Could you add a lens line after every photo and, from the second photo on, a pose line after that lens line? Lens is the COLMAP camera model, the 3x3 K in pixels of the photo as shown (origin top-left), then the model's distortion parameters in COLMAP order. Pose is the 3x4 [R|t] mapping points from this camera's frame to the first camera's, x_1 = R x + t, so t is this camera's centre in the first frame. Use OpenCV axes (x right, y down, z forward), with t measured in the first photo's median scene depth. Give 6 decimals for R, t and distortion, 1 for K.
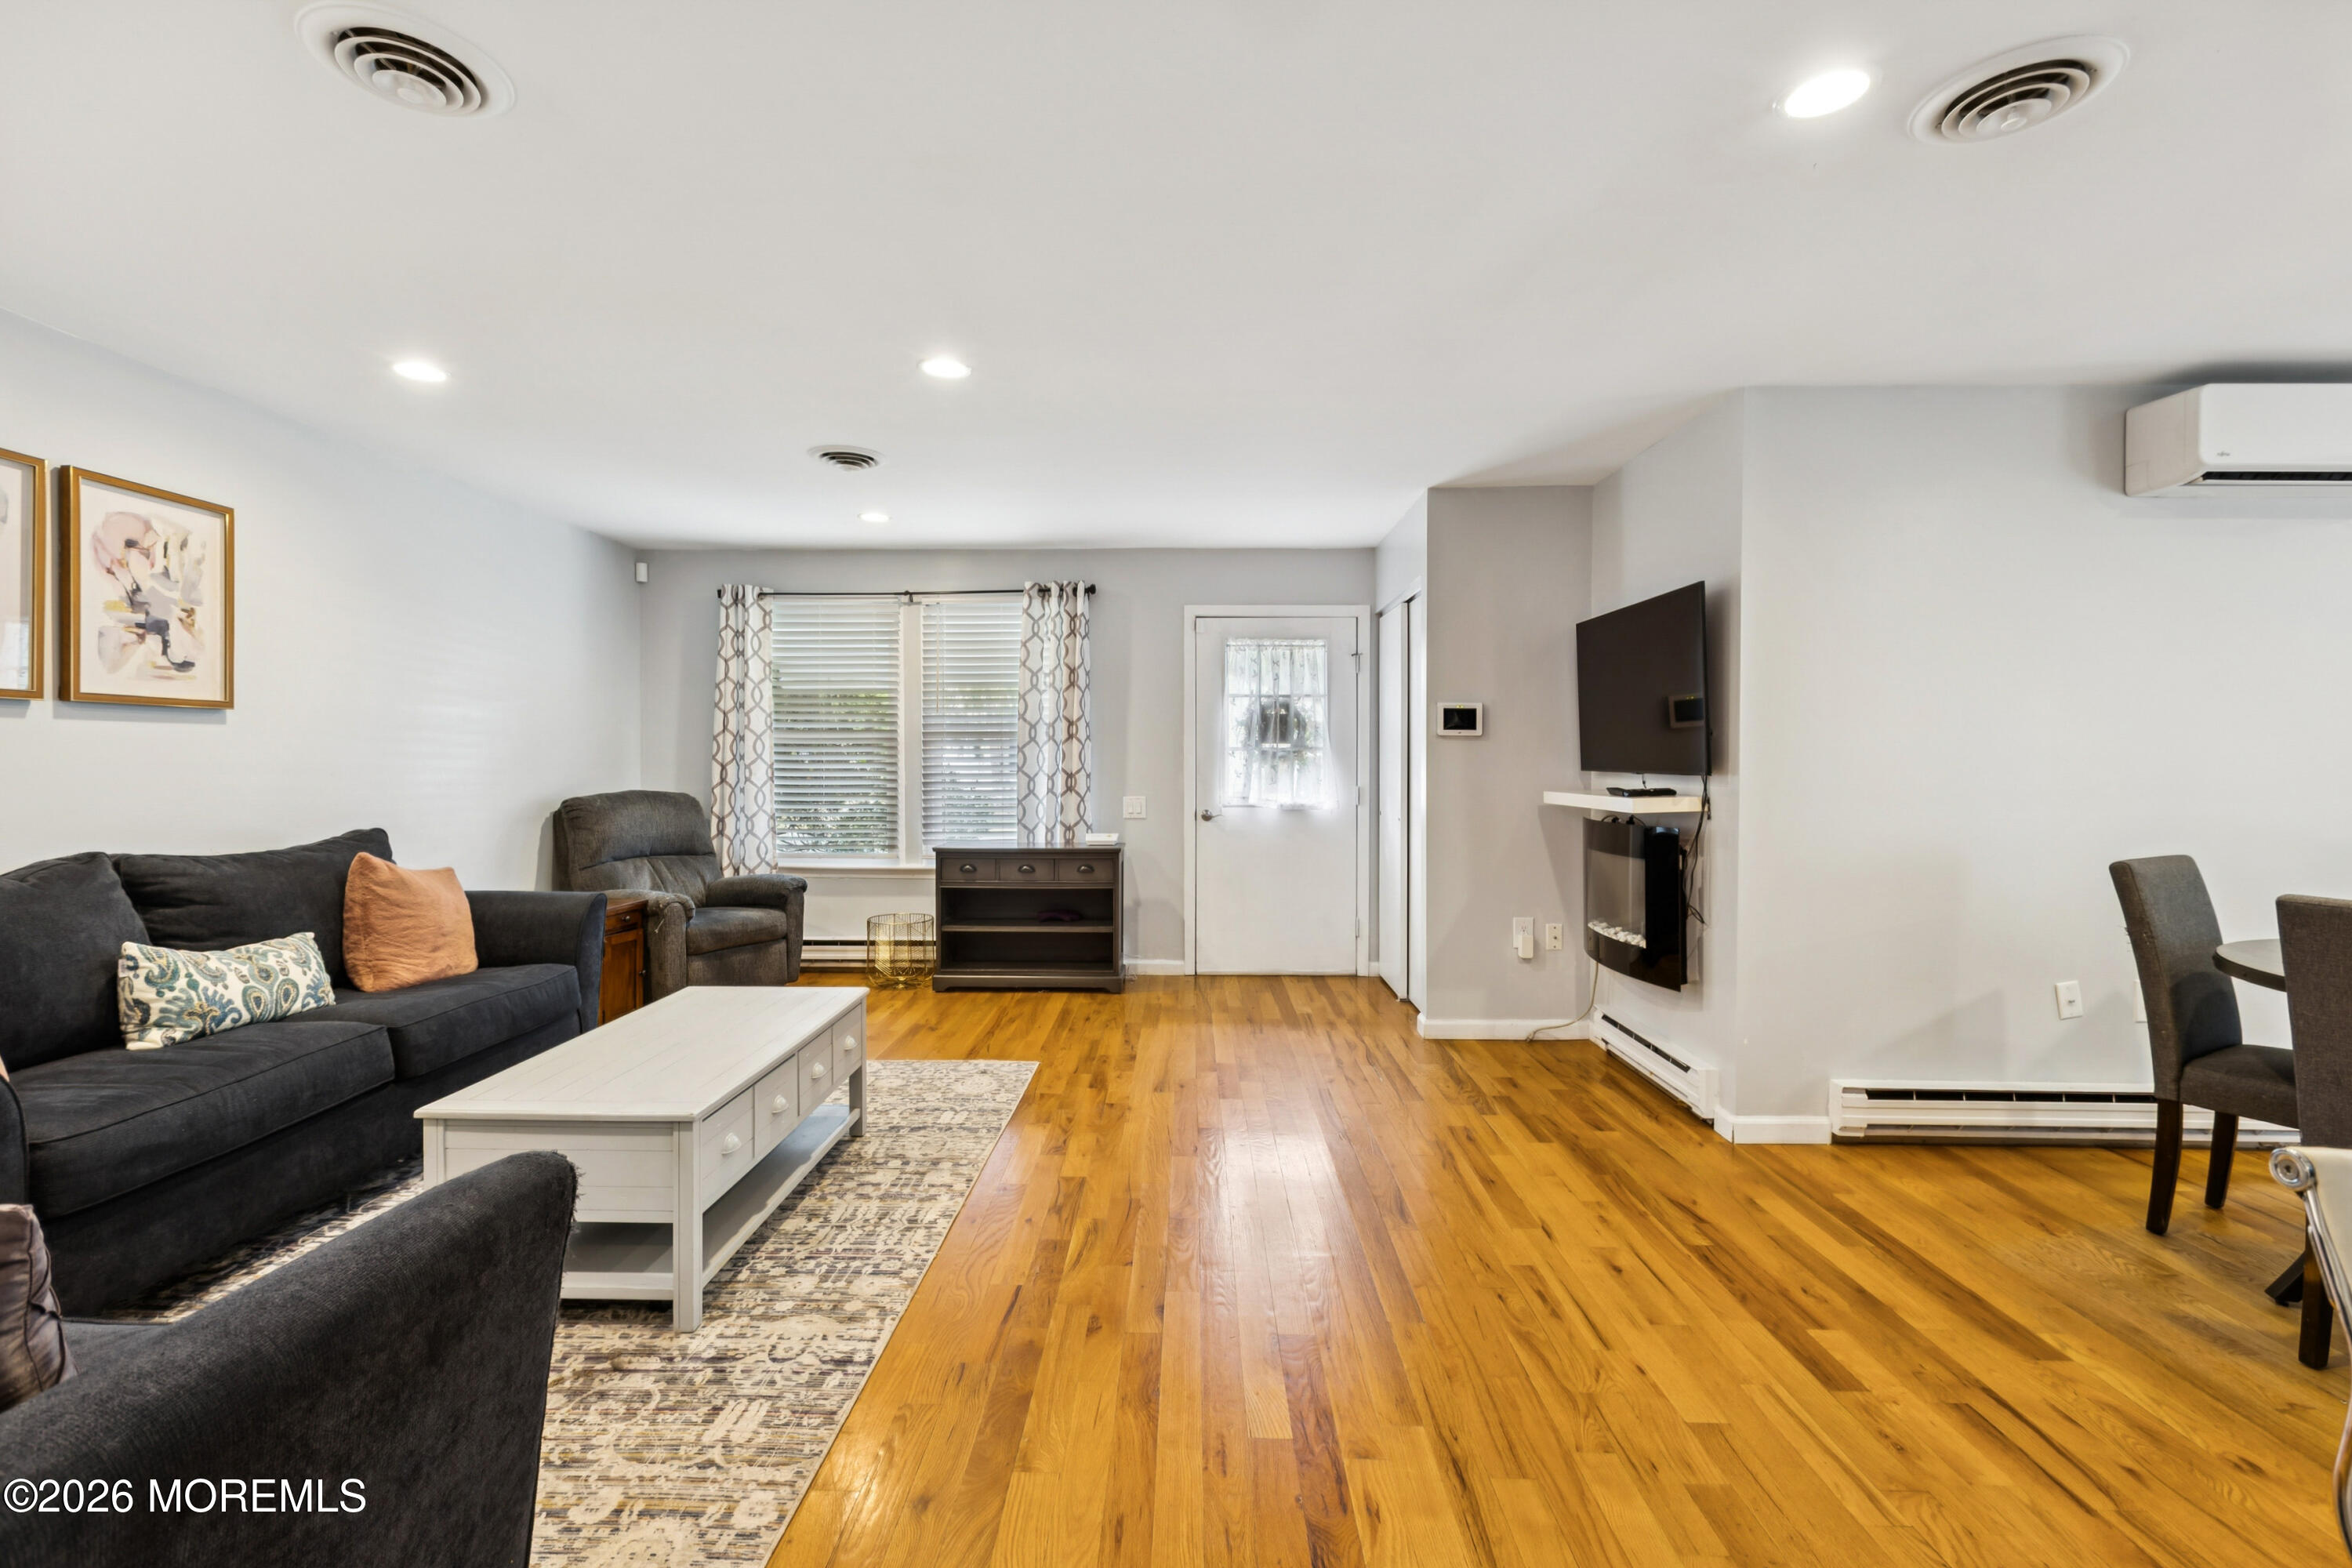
lens RADIAL K [[1057.1, 0, 1177.5], [0, 1057.1, 756.8], [0, 0, 1]] dist [-0.001964, 0.000018]
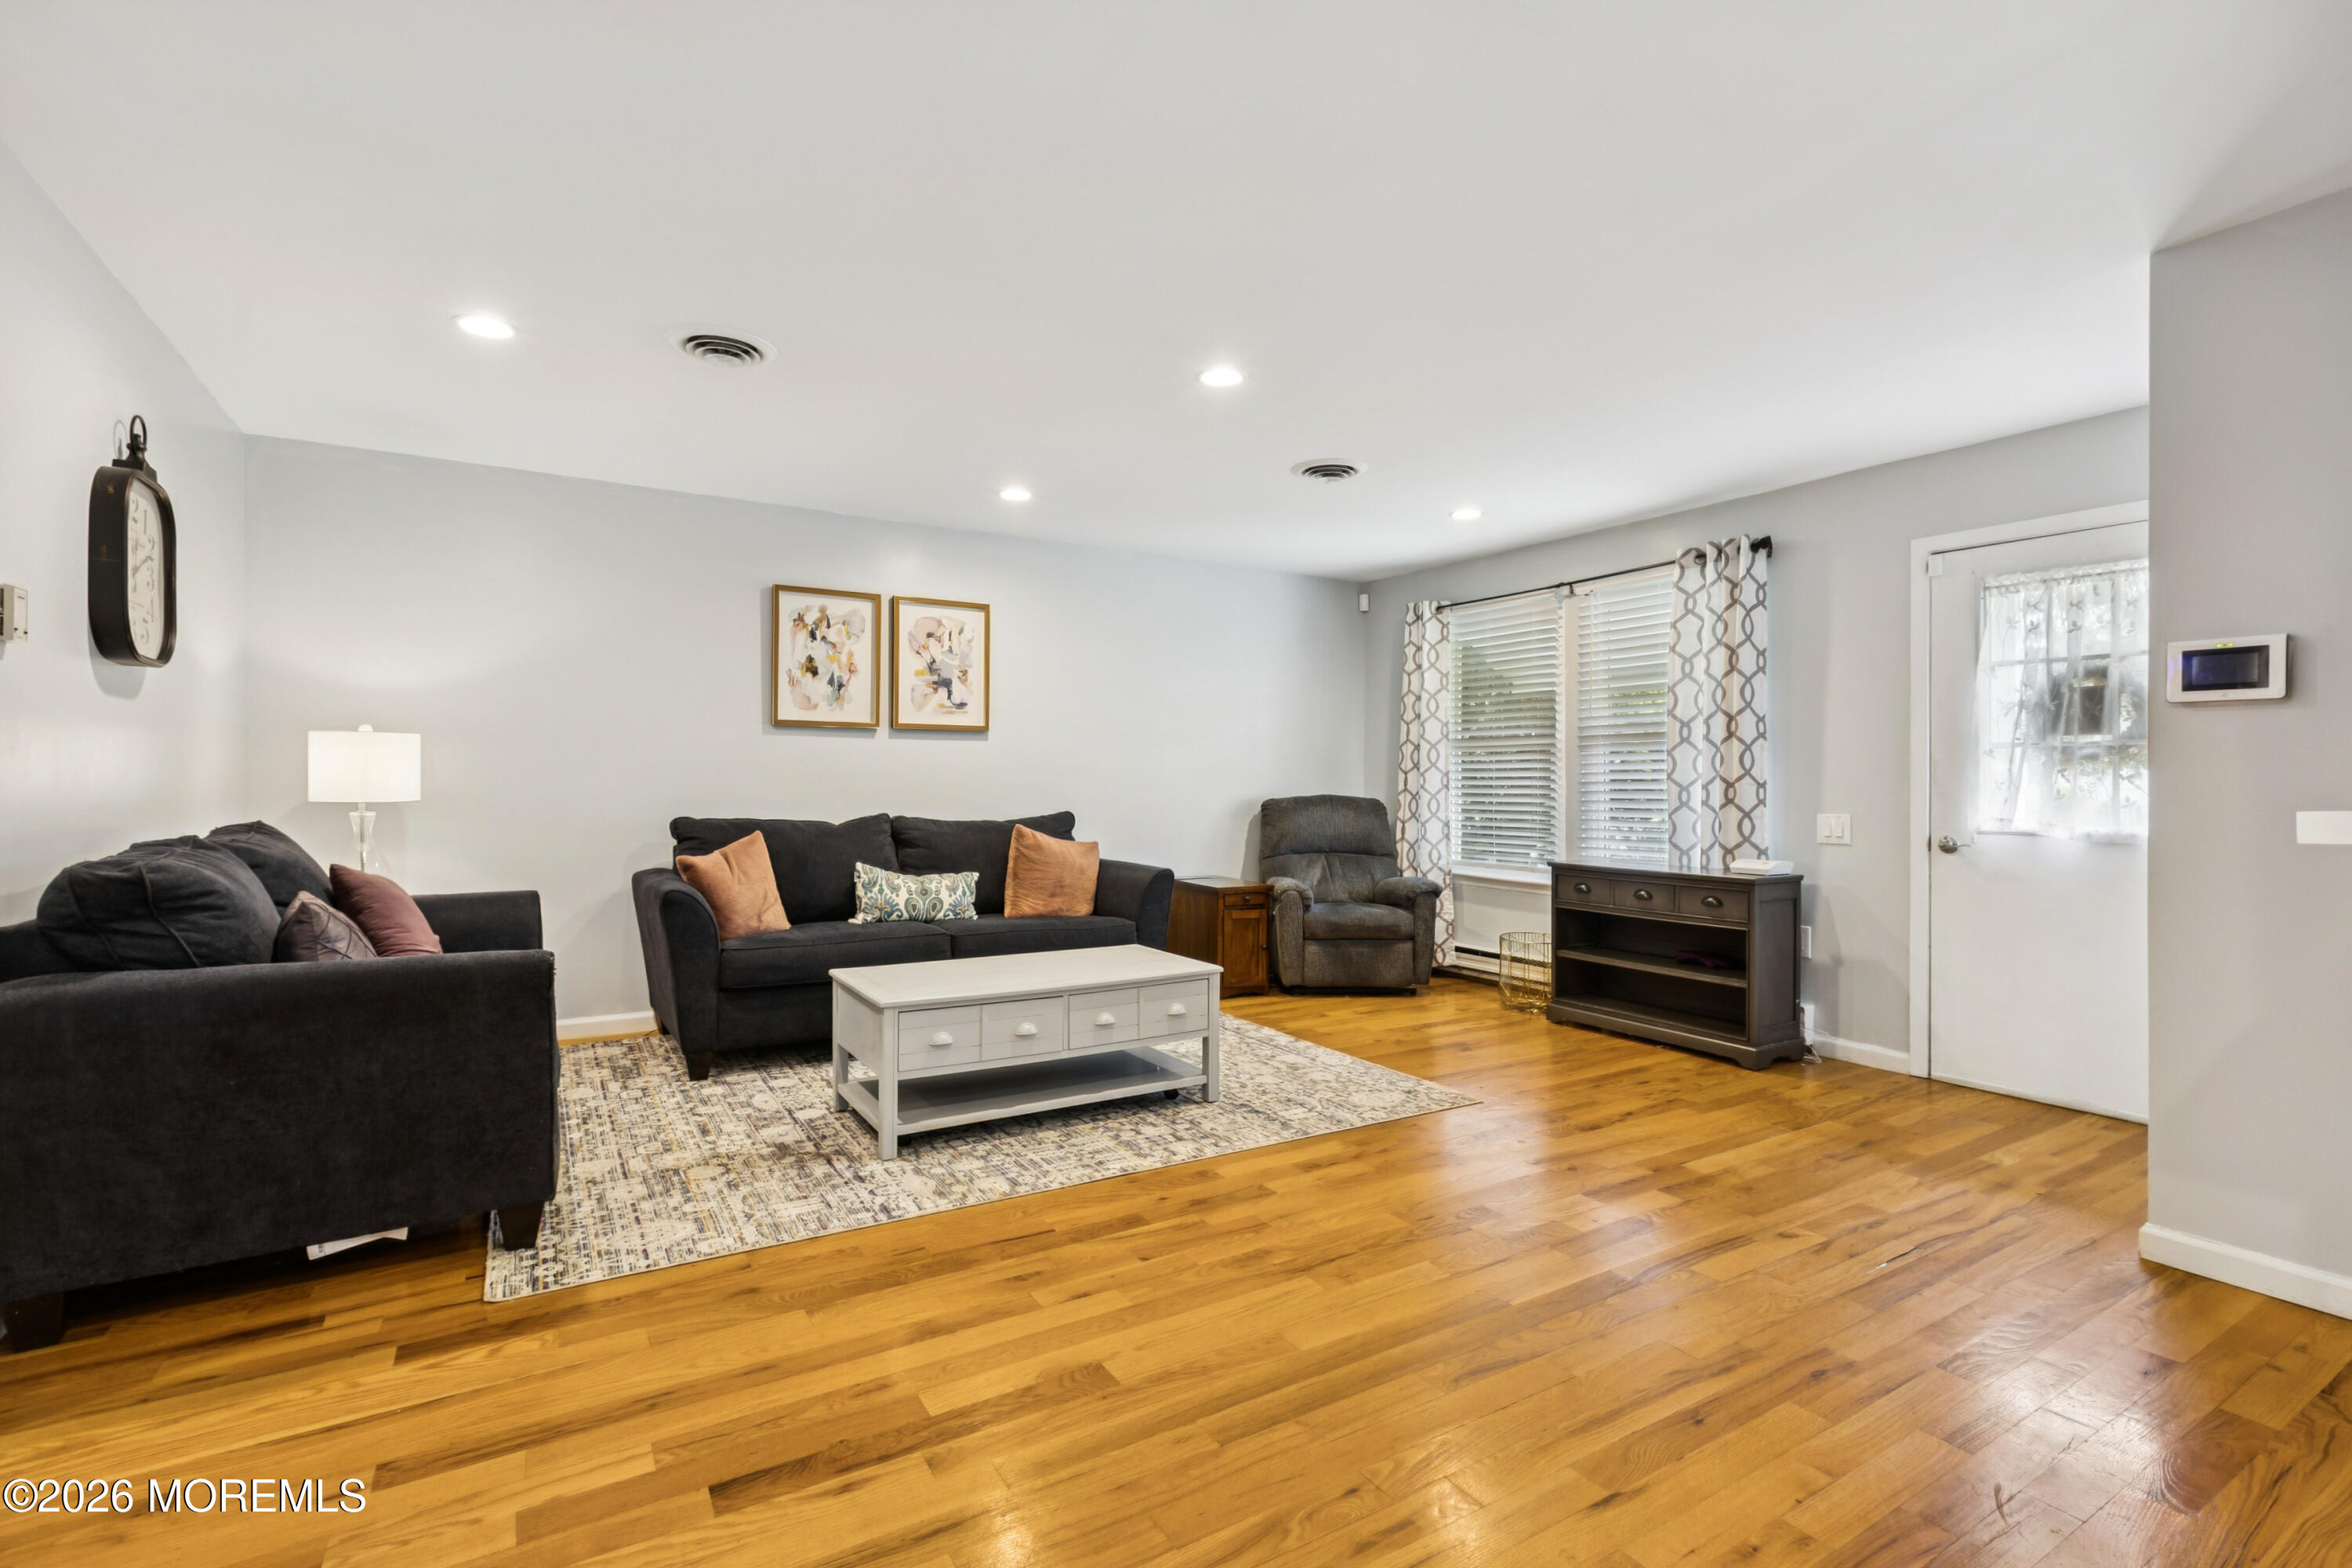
lens RADIAL K [[1064.6, 0, 1135.8], [0, 1064.6, 778.6], [0, 0, 1]] dist [-0.005062, 0.000134]
pose [[0.521712, -0.000619, -0.853122, 0.608224], [-0.004087, 0.999986, -0.003225, 0.031399], [0.853112, 0.005169, 0.521702, 0.371577]]
